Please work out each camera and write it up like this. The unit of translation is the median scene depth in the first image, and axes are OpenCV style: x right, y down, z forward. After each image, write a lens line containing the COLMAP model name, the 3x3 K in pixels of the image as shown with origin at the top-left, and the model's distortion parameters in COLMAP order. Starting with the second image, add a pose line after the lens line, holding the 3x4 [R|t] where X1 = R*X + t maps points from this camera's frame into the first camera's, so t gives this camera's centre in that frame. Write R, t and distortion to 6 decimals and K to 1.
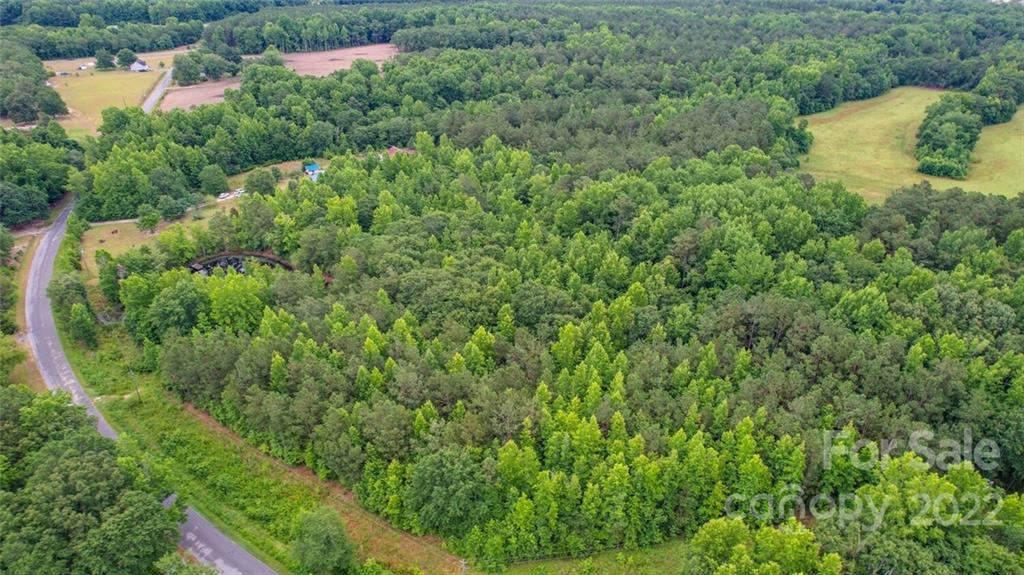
lens RADIAL K [[657.4, 0, 515.6], [0, 657.4, 288.5], [0, 0, 1]] dist [-0.076468, 0.070952]
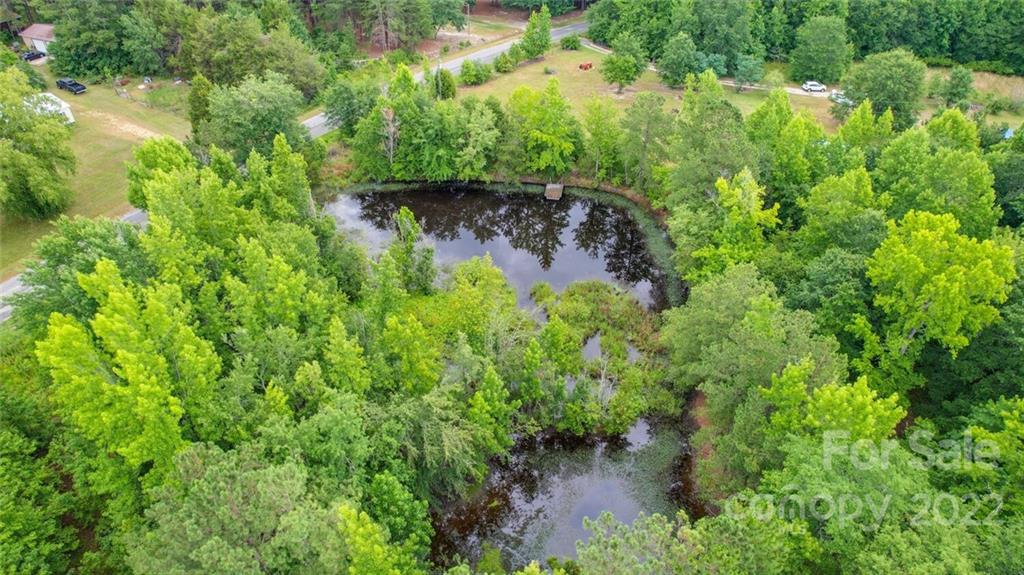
lens RADIAL K [[657.4, 0, 513.5], [0, 657.4, 291.2], [0, 0, 1]] dist [-0.076468, 0.070952]
pose [[0.418944, 0.573010, -0.704376, -0.106731], [-0.450655, 0.804664, 0.386557, -0.092398], [0.788287, 0.155485, 0.595339, 0.492894]]
